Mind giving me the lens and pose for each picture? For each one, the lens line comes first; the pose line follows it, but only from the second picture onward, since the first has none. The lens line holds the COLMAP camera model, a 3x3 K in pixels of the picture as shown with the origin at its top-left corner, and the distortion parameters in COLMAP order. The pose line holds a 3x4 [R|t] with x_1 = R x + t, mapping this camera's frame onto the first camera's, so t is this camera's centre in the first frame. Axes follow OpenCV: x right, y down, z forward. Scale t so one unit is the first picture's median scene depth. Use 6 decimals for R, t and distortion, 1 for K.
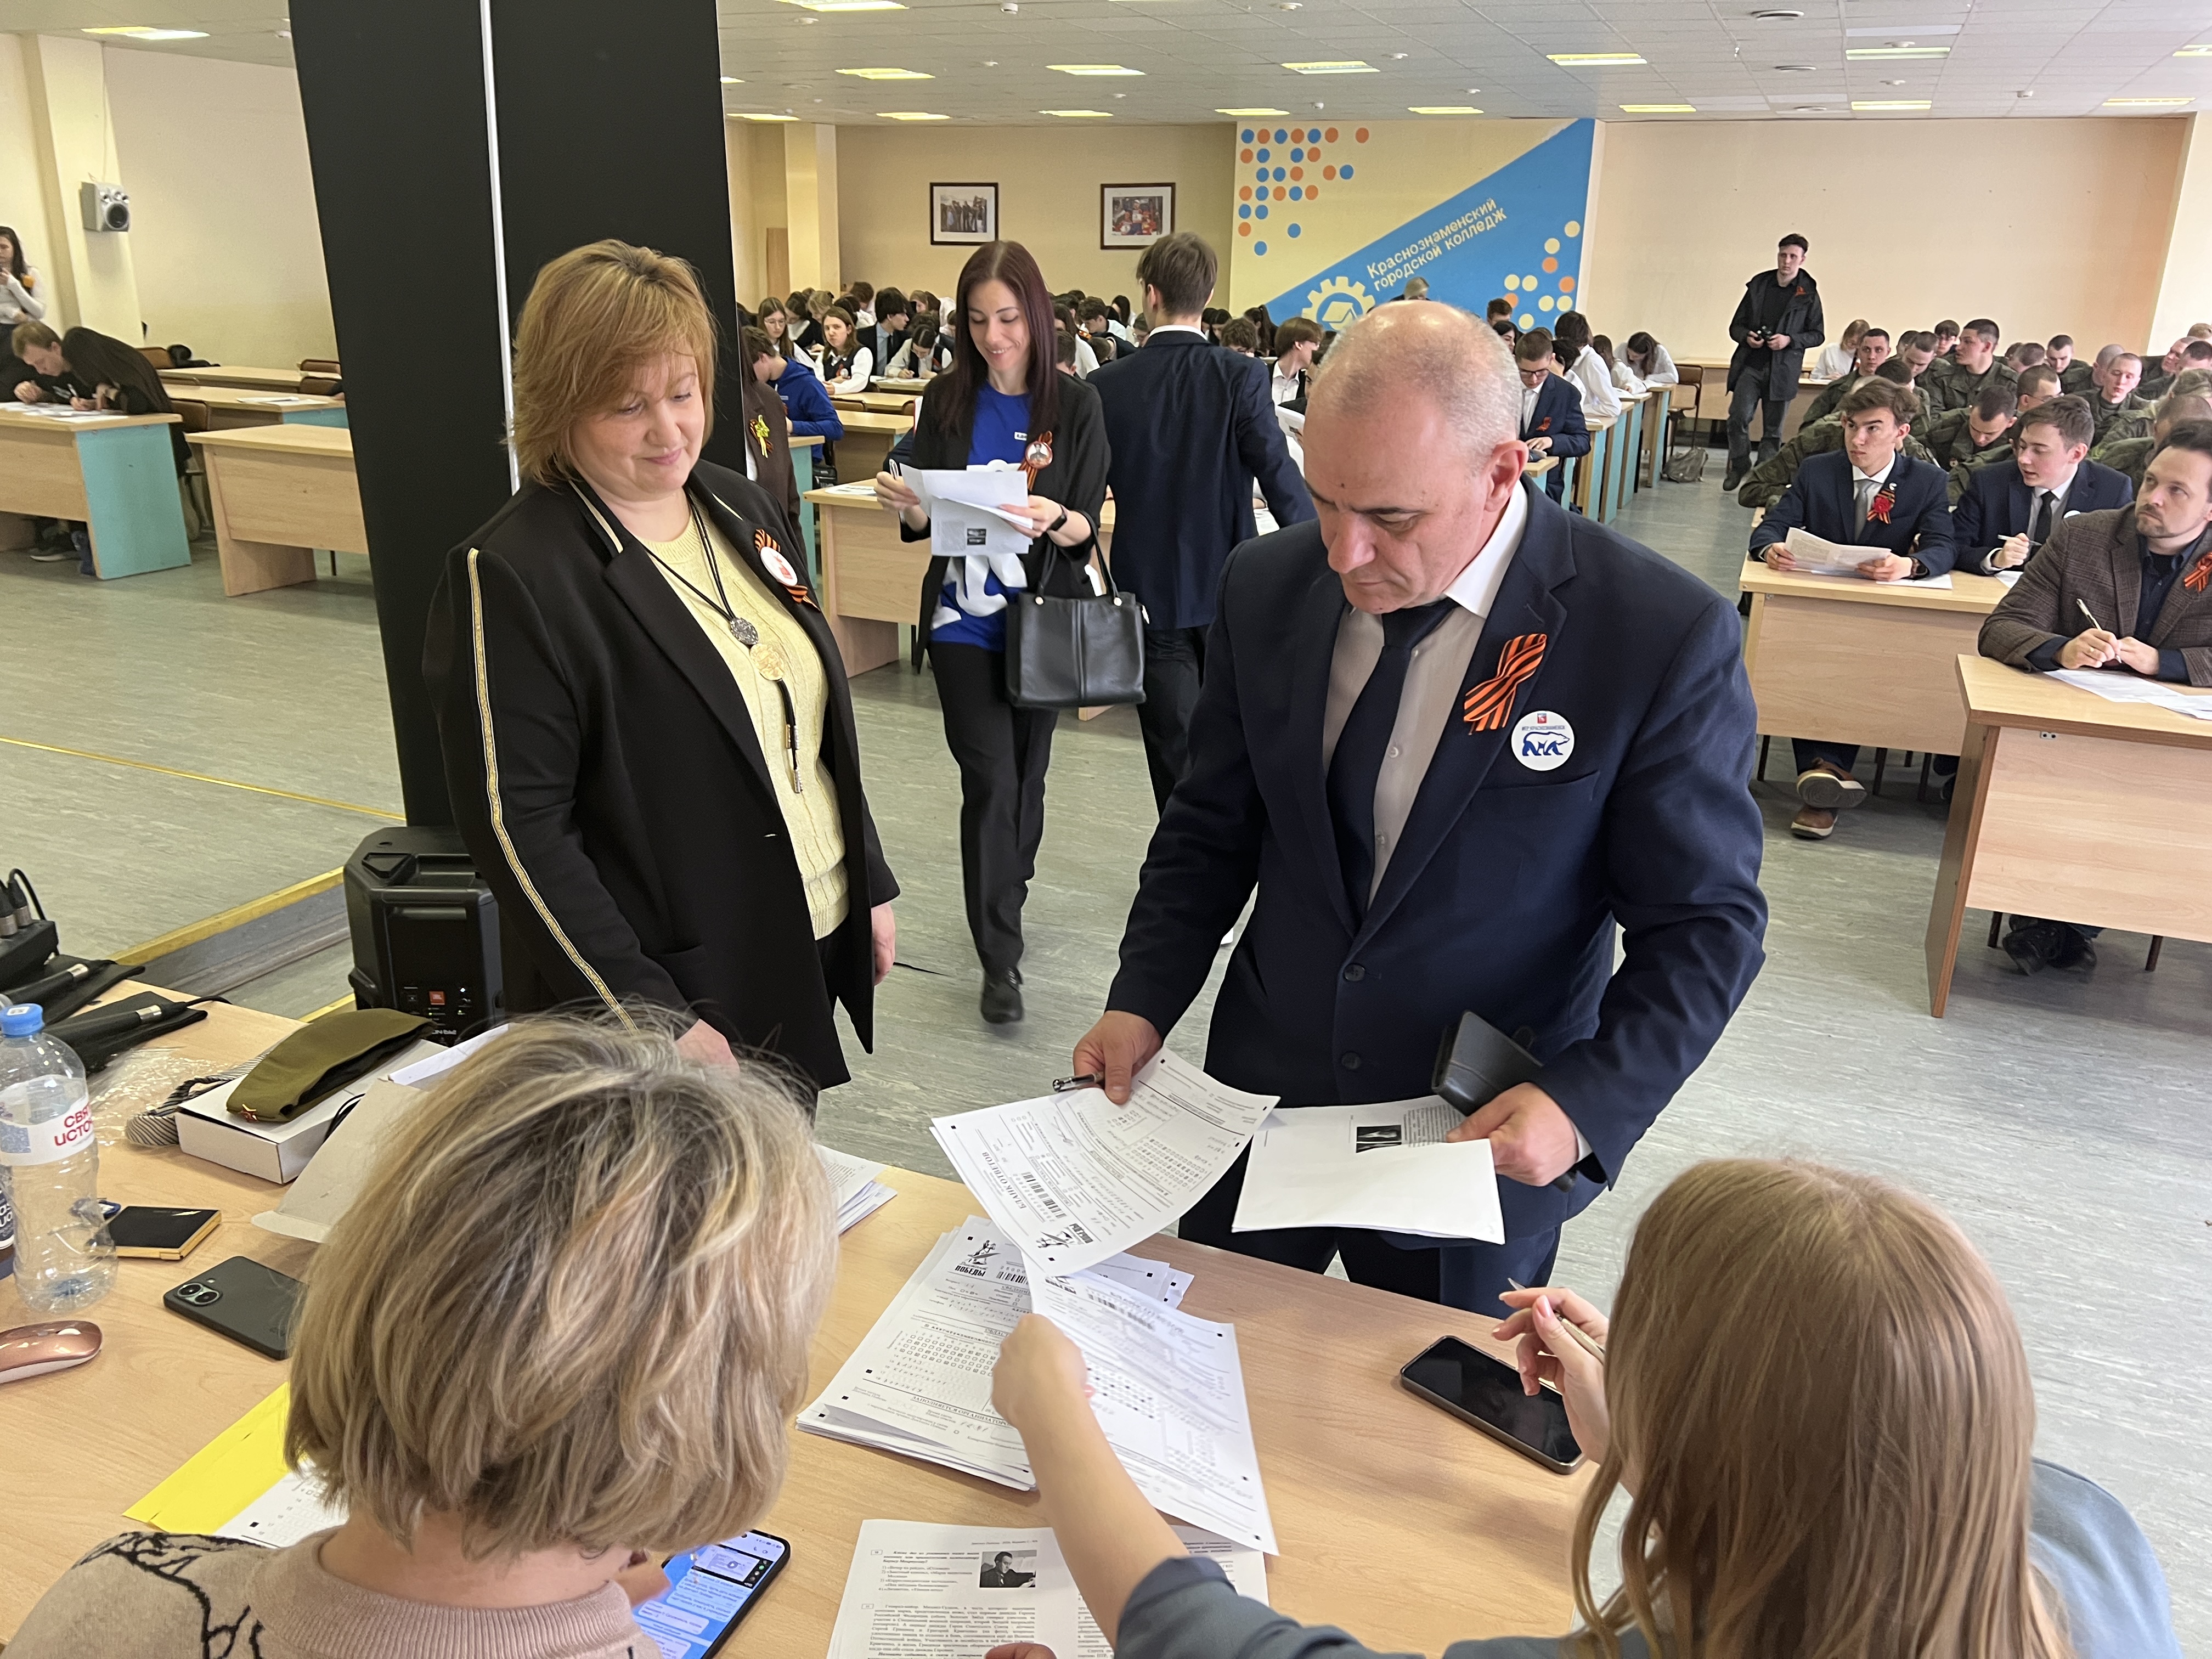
lens RADIAL K [[1661.0, 0, 1111.5], [0, 1661.0, 826.5], [0, 0, 1]] dist [0.063053, -0.068062]
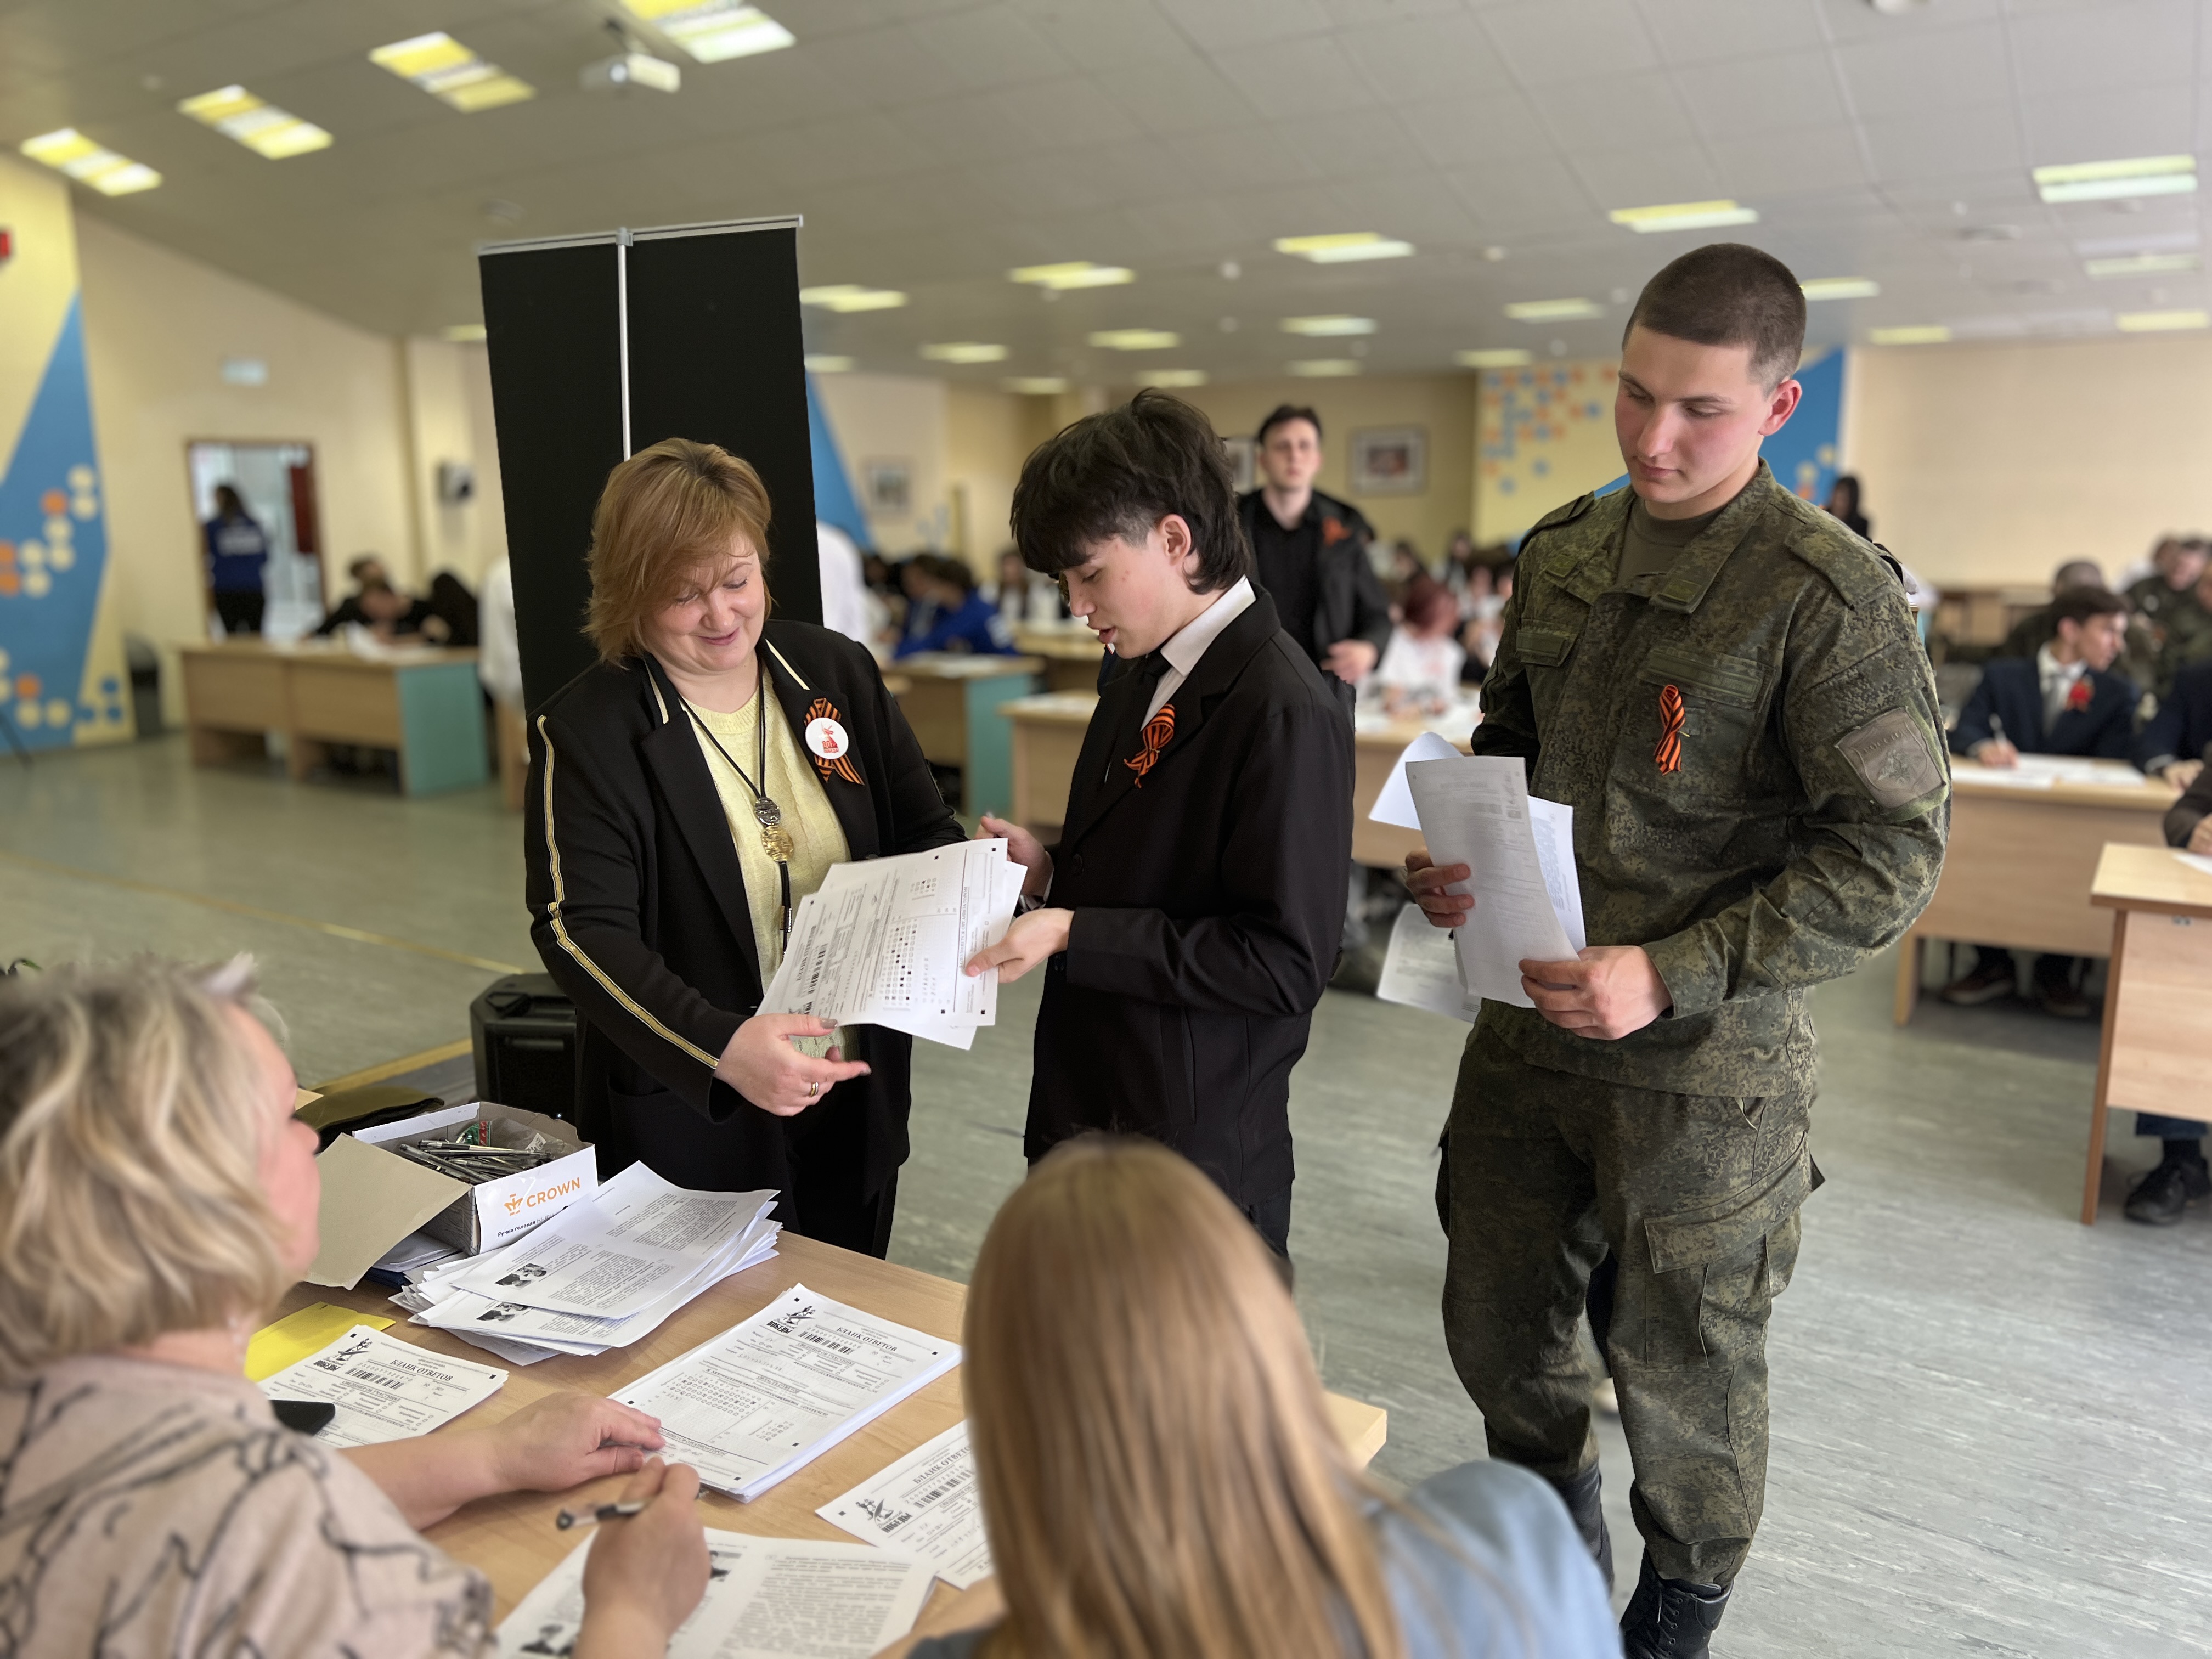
lens RADIAL K [[1661.0, 0, 1108.1], [0, 1661.0, 836.0], [0, 0, 1]] dist [0.063053, -0.068062]
pose [[0.985192, 0.001152, -0.171450, 0.120748], [-0.024217, 0.990887, -0.132499, 0.038153], [0.169735, 0.134689, 0.976242, -0.038535]]
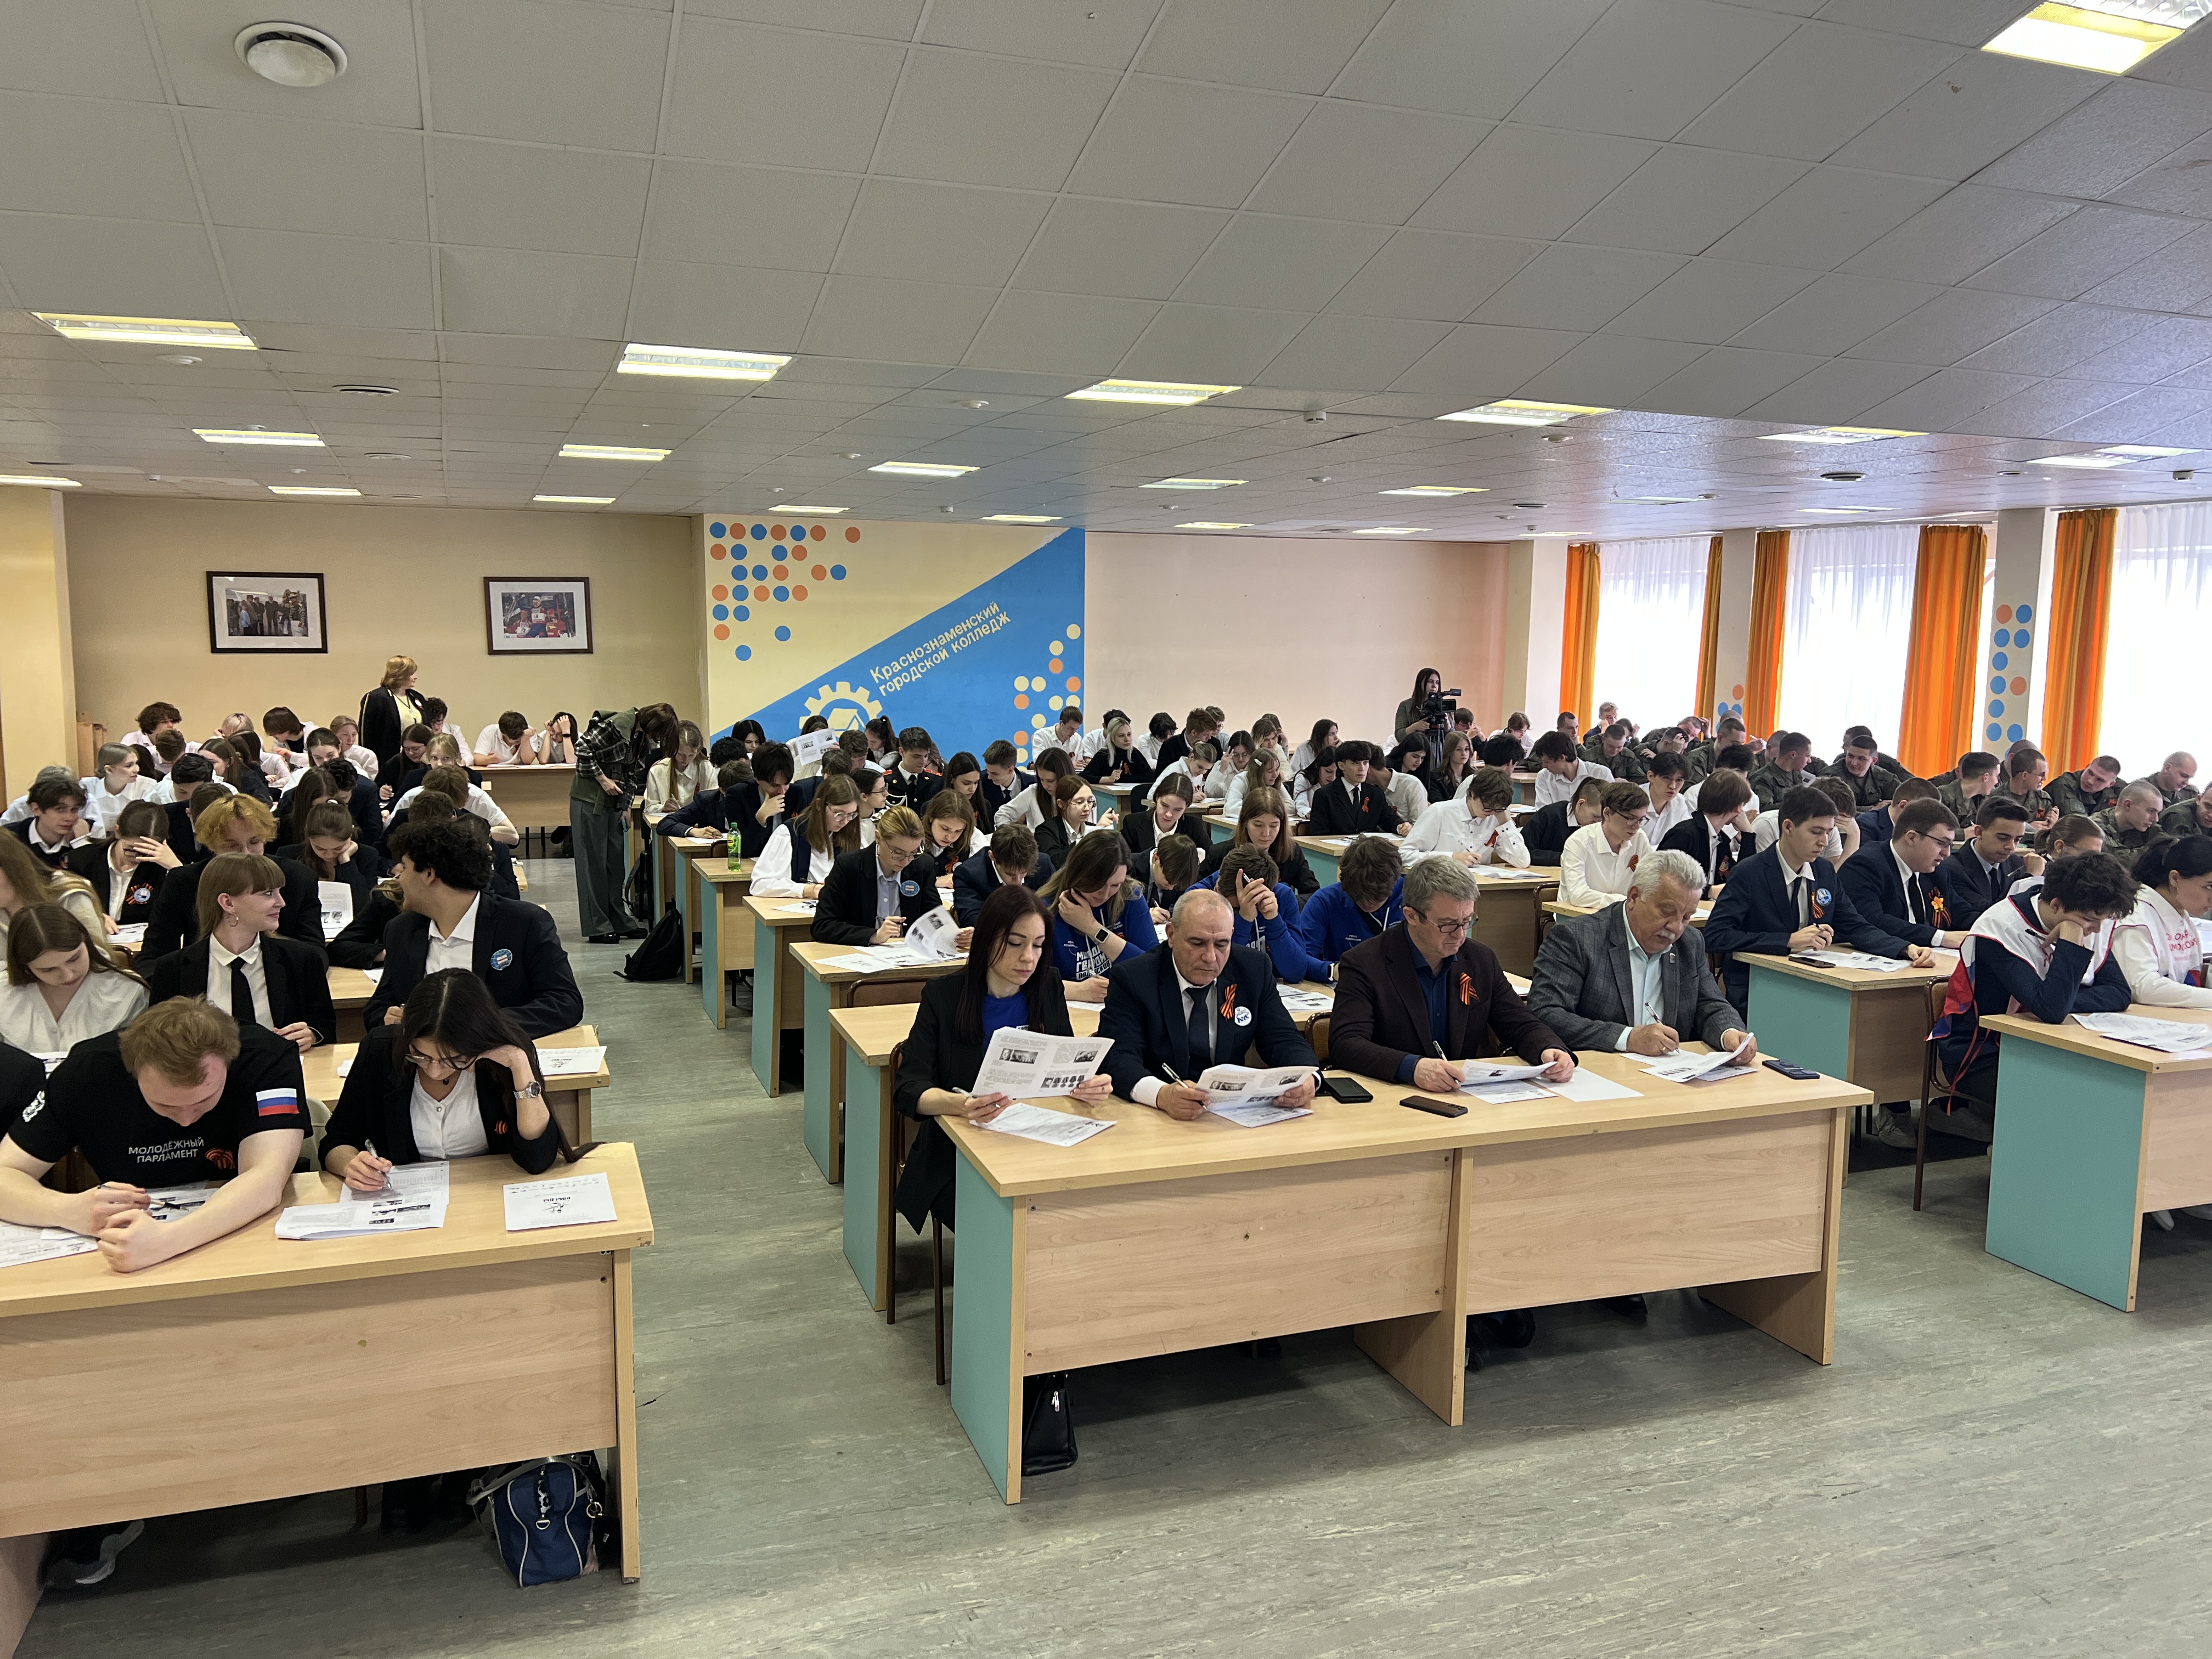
lens RADIAL K [[1661.0, 0, 1106.0], [0, 1661.0, 835.6], [0, 0, 1]] dist [0.063053, -0.068062]
pose [[0.734704, -0.098026, 0.671269, -1.817939], [0.226965, 0.968001, -0.107055, -0.620294], [-0.639295, 0.231008, 0.733442, 1.411214]]
